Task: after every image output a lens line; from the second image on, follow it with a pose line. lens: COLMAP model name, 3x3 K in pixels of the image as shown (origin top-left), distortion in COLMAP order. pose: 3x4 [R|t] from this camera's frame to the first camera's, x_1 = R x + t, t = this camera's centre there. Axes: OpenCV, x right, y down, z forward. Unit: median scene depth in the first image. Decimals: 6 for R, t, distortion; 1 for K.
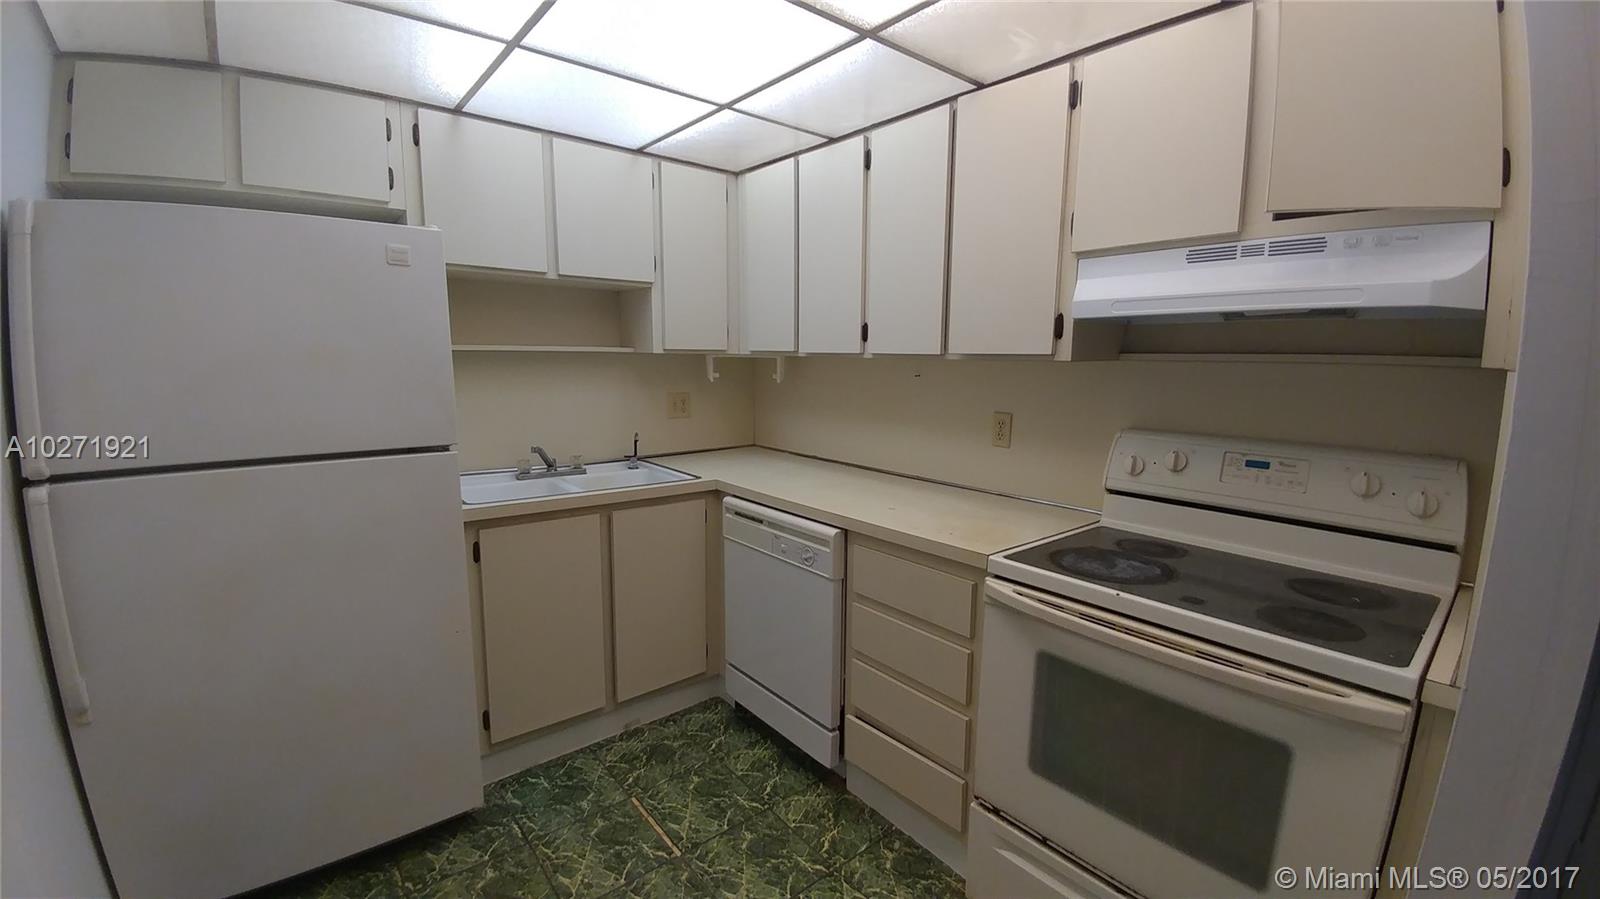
lens RADIAL K [[640.6, 0, 805.4], [0, 640.6, 450.0], [0, 0, 1]] dist [0.027546, -0.045467]
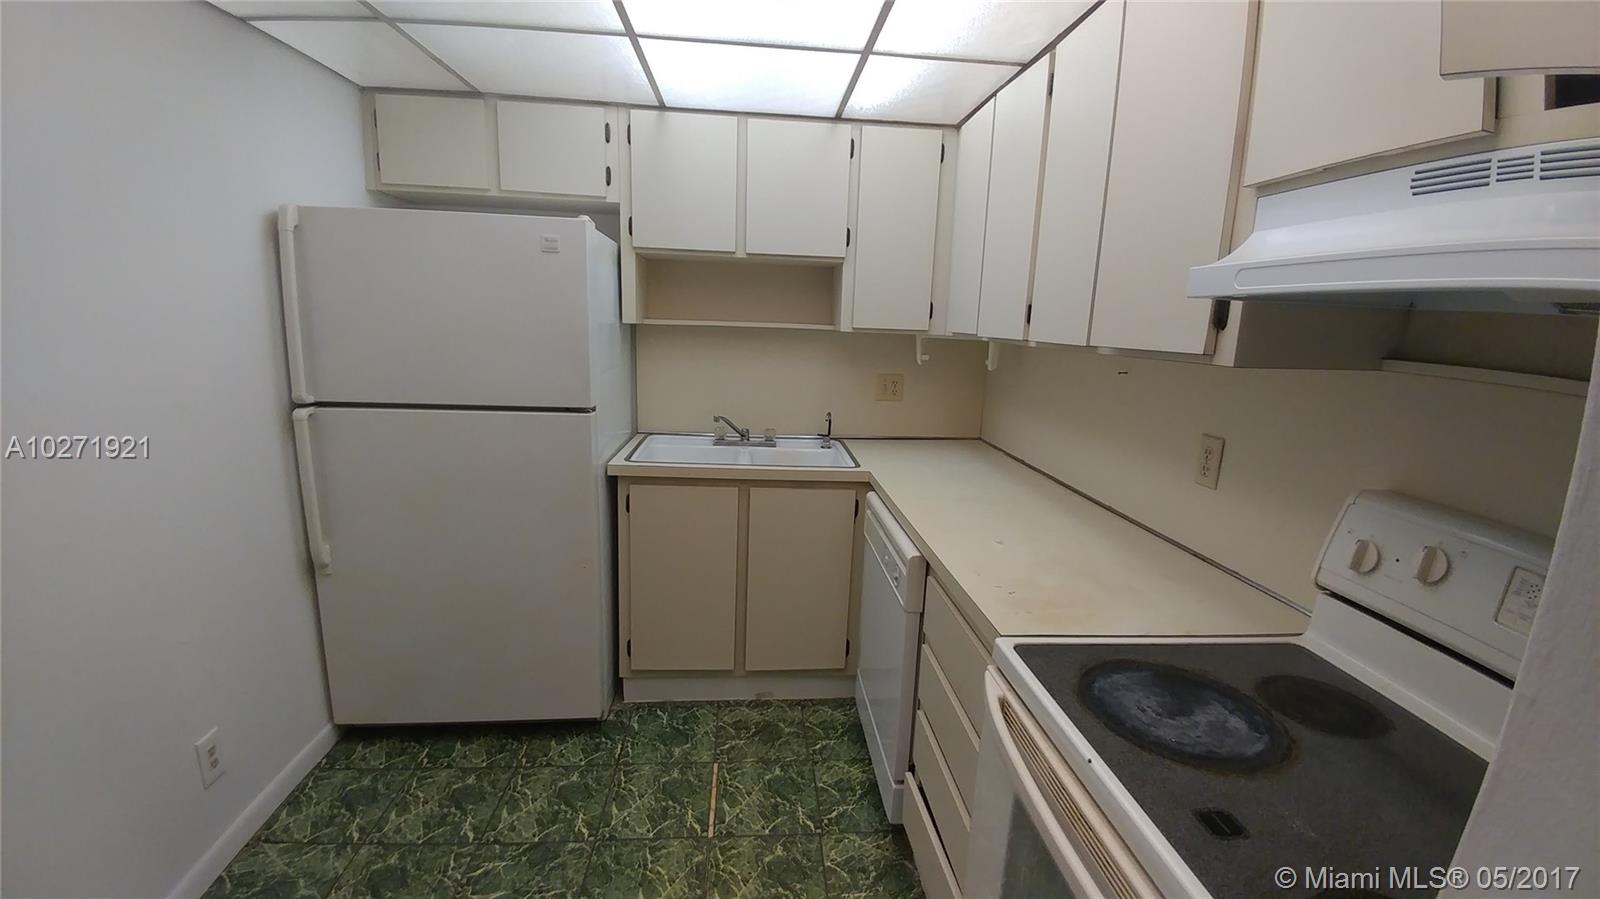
lens RADIAL K [[640.6, 0, 805.4], [0, 640.6, 450.0], [0, 0, 1]] dist [0.027546, -0.045467]
pose [[0.819789, 0.131250, -0.557422, 0.364985], [-0.109221, 0.991349, 0.072794, -0.051169], [0.562154, 0.001207, 0.827032, 0.227615]]
